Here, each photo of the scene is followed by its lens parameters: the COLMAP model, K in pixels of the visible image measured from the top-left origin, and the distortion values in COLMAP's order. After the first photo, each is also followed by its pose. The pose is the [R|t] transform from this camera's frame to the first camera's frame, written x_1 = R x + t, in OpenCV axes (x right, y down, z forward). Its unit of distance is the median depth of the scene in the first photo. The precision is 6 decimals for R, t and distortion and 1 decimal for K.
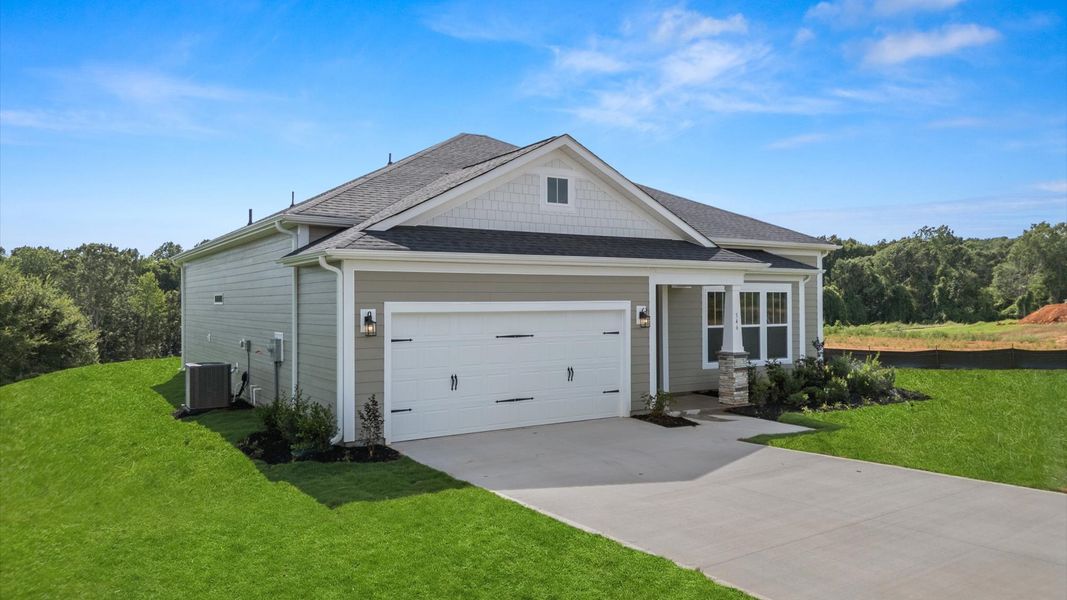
lens RADIAL K [[760.2, 0, 520.6], [0, 760.2, 298.2], [0, 0, 1]] dist [0.001502, -0.001239]
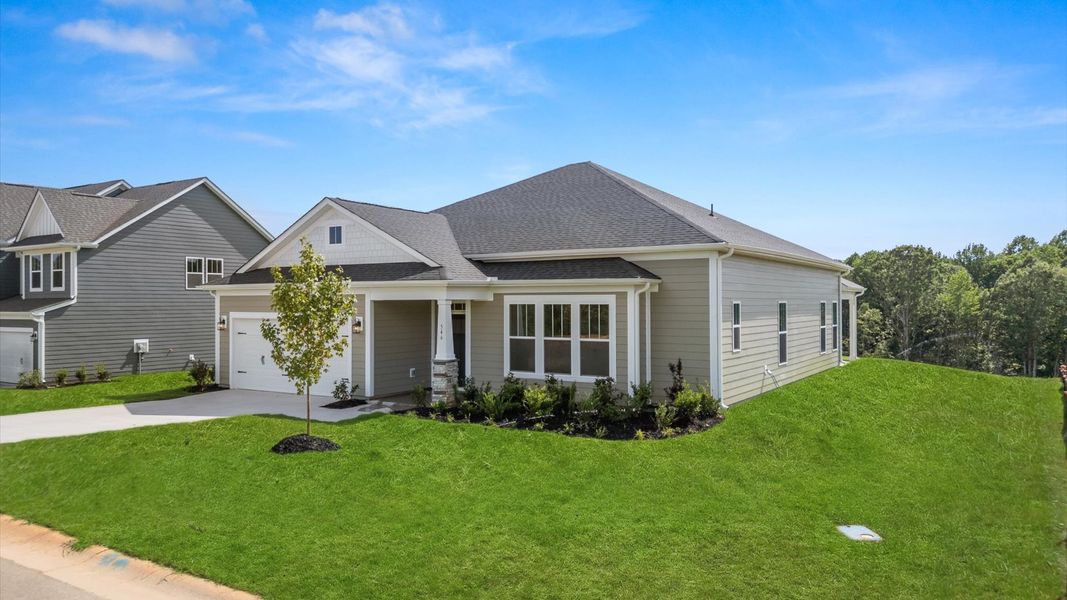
lens RADIAL K [[760.2, 0, 520.6], [0, 760.2, 298.2], [0, 0, 1]] dist [0.001502, -0.001239]
pose [[0.442696, -0.002113, -0.896669, 1.167272], [0.005238, 0.999986, 0.000230, -0.016584], [0.896656, -0.004799, 0.442701, 0.530515]]
